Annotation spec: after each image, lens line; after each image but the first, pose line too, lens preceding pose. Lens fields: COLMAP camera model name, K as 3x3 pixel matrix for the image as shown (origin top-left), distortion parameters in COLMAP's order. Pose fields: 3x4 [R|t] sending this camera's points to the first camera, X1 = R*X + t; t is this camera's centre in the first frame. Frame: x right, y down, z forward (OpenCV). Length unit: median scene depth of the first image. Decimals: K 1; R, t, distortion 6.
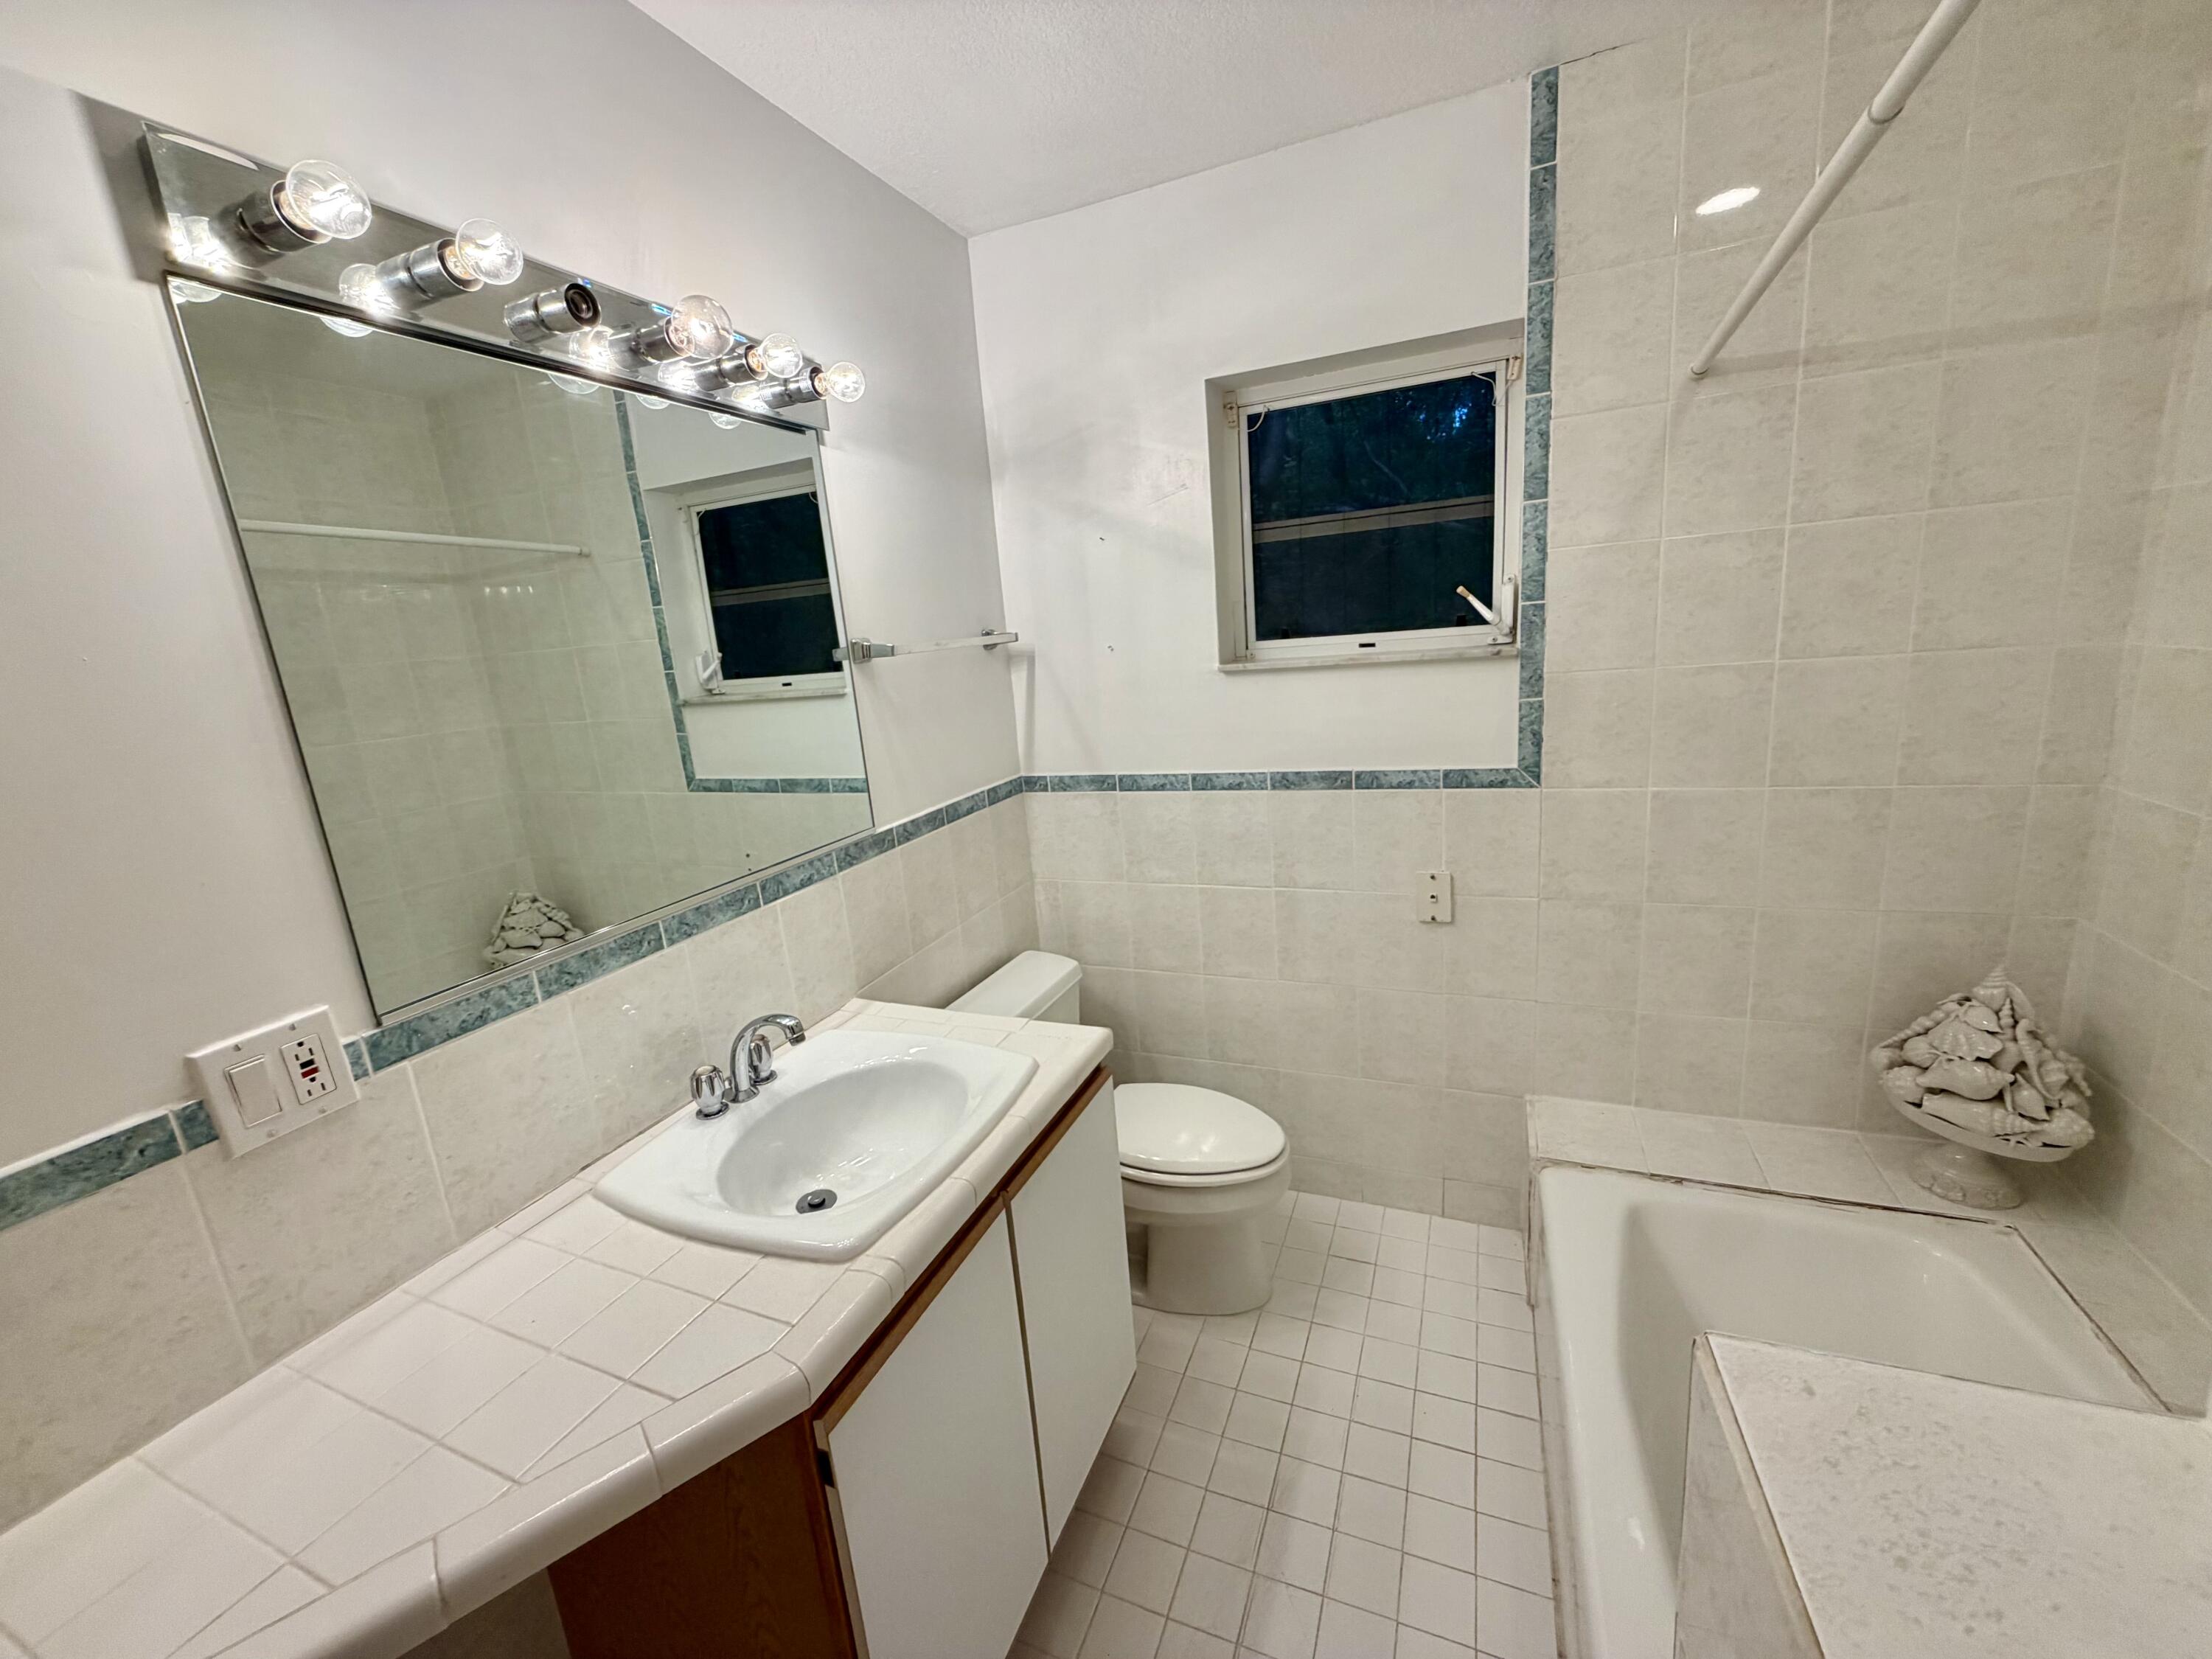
lens RADIAL K [[877.8, 0, 1103.2], [0, 877.8, 831.1], [0, 0, 1]] dist [0.000408, -0.000412]
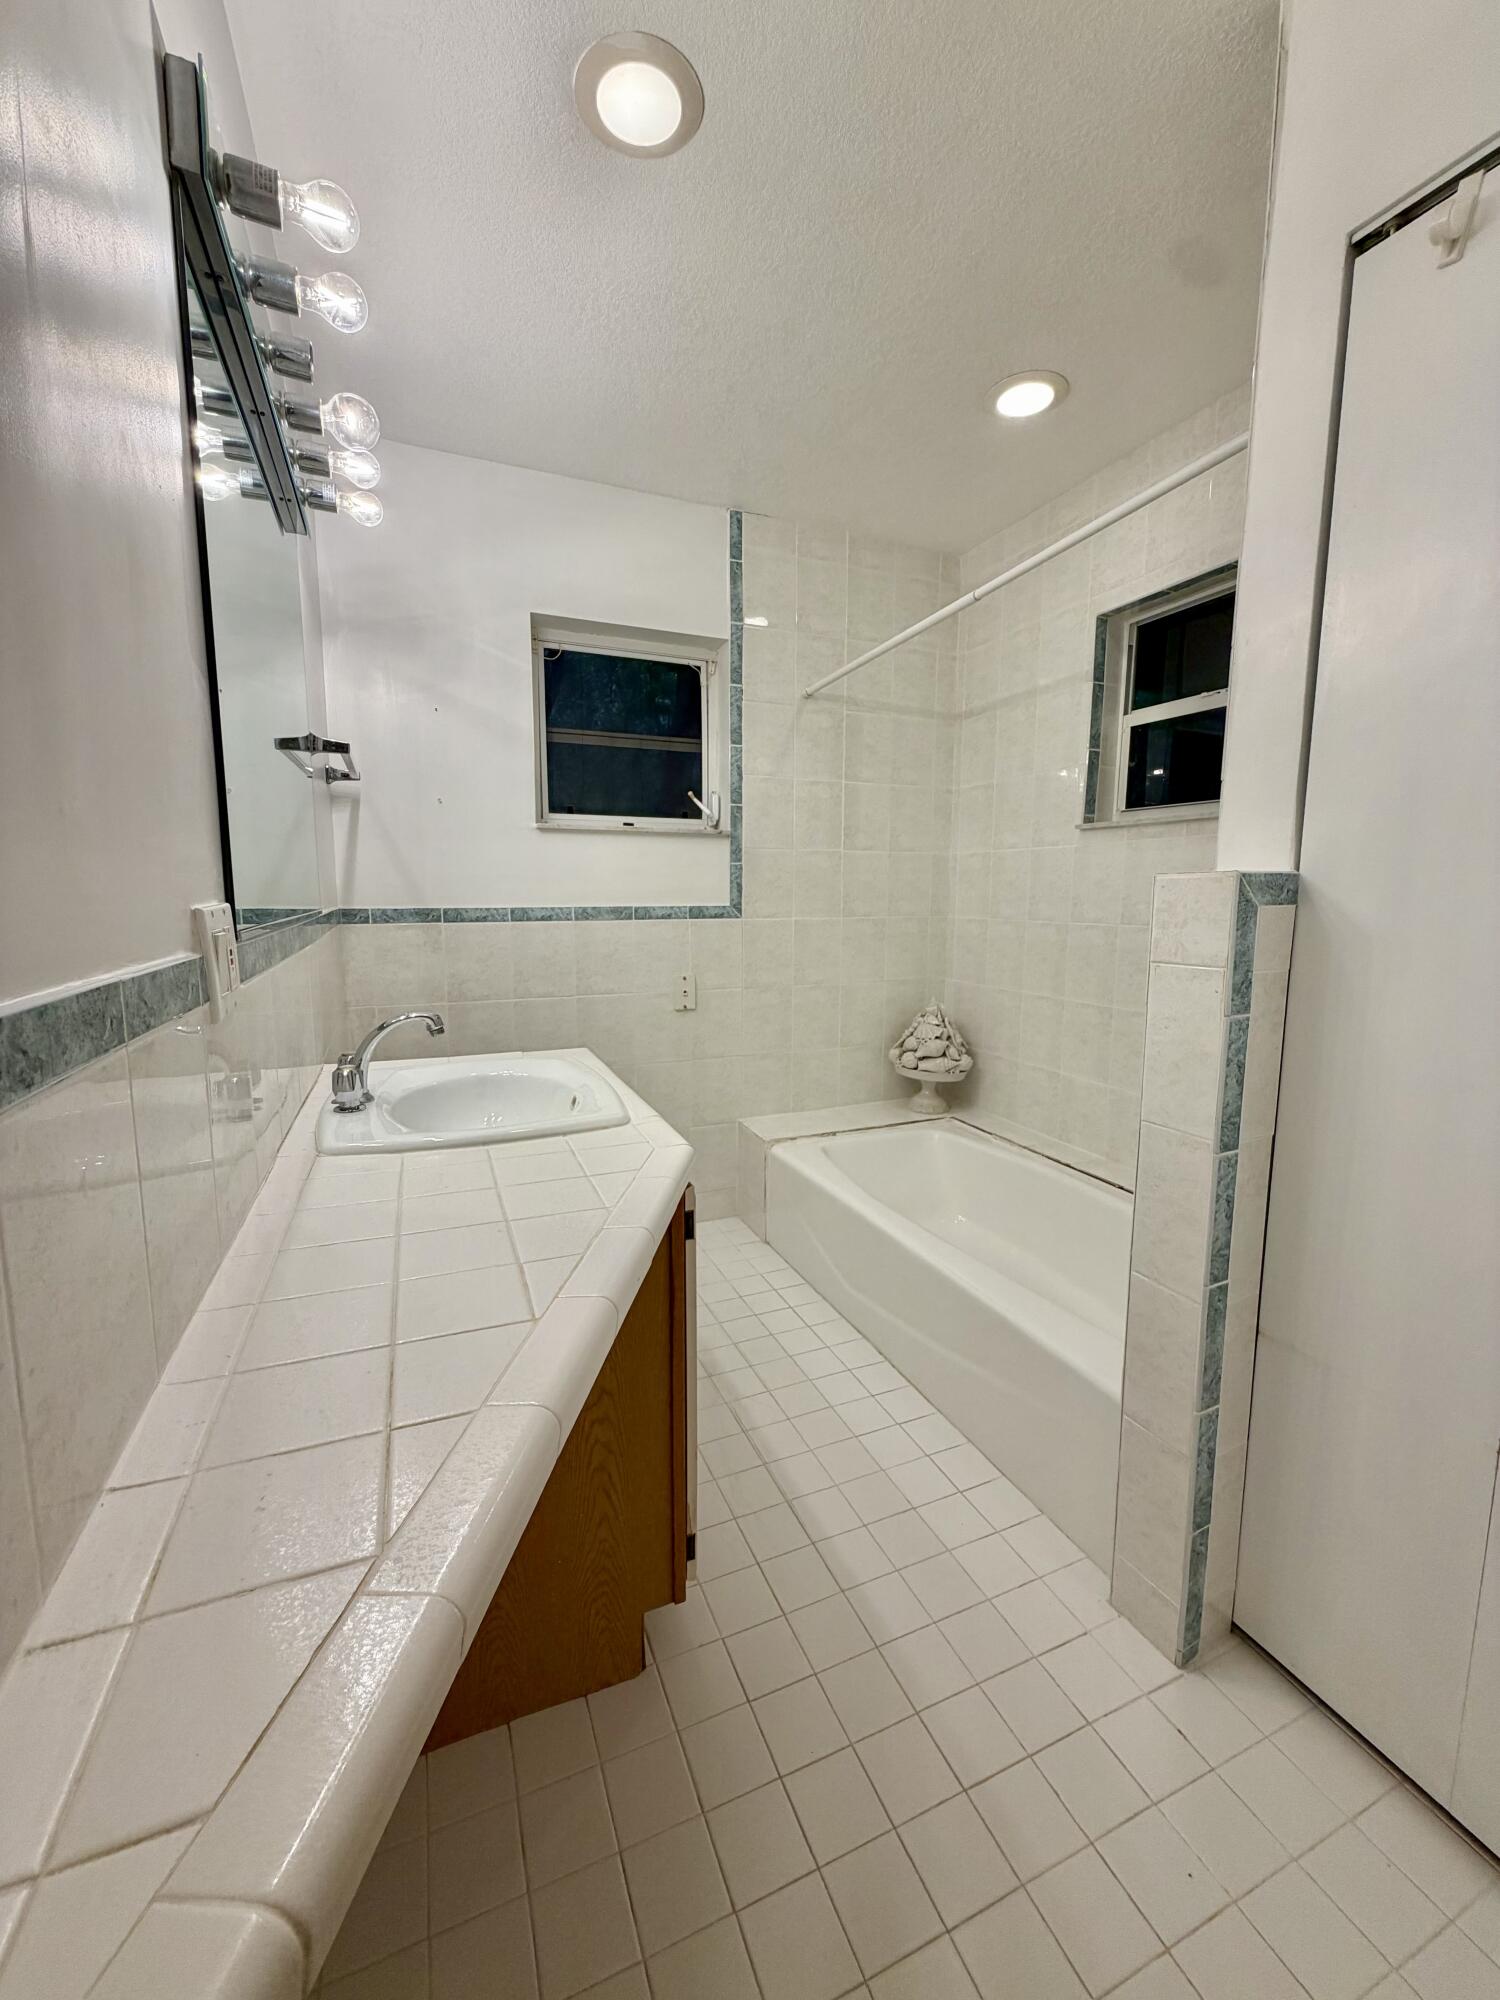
lens RADIAL K [[793.7, 0, 751.6], [0, 793.7, 997.5], [0, 0, 1]] dist [0.000408, -0.000412]
pose [[0.694648, -0.012649, 0.719239, -0.563711], [0.100303, 0.991781, -0.079431, 0.220030], [-0.712323, 0.127318, 0.690208, -0.018143]]
